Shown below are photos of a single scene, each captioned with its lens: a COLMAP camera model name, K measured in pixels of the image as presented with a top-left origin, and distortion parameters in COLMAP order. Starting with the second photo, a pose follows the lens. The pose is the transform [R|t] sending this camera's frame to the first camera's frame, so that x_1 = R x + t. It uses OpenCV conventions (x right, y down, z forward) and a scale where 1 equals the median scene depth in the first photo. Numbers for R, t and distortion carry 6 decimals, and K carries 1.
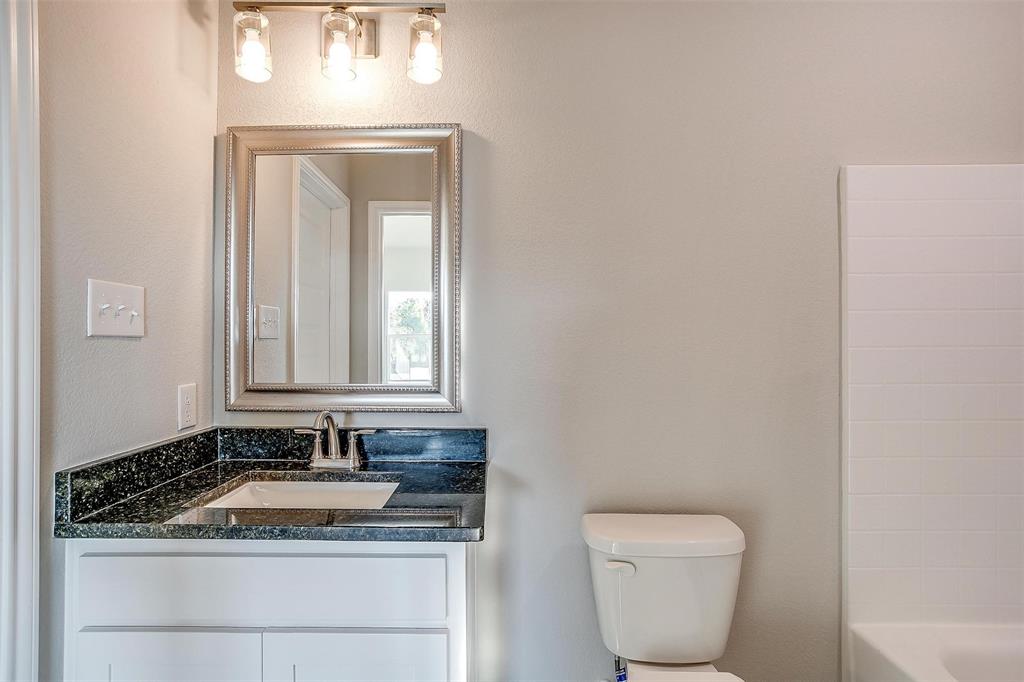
lens RADIAL K [[498.6, 0, 512.3], [0, 498.6, 345.2], [0, 0, 1]] dist [-0.053806, 0.033520]
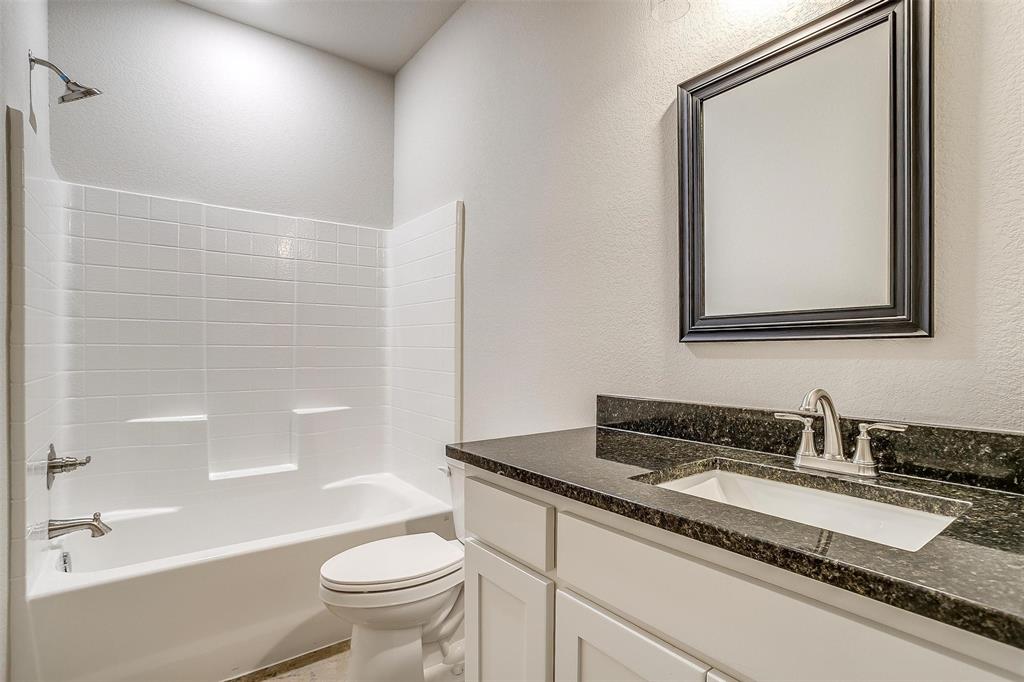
lens RADIAL K [[498.6, 0, 512.3], [0, 498.6, 345.2], [0, 0, 1]] dist [-0.053806, 0.033520]
pose [[0.588068, -0.009657, -0.808754, -0.069233], [0.008296, 0.999948, -0.005907, 0.070529], [0.808769, -0.003236, 0.588117, 0.237190]]
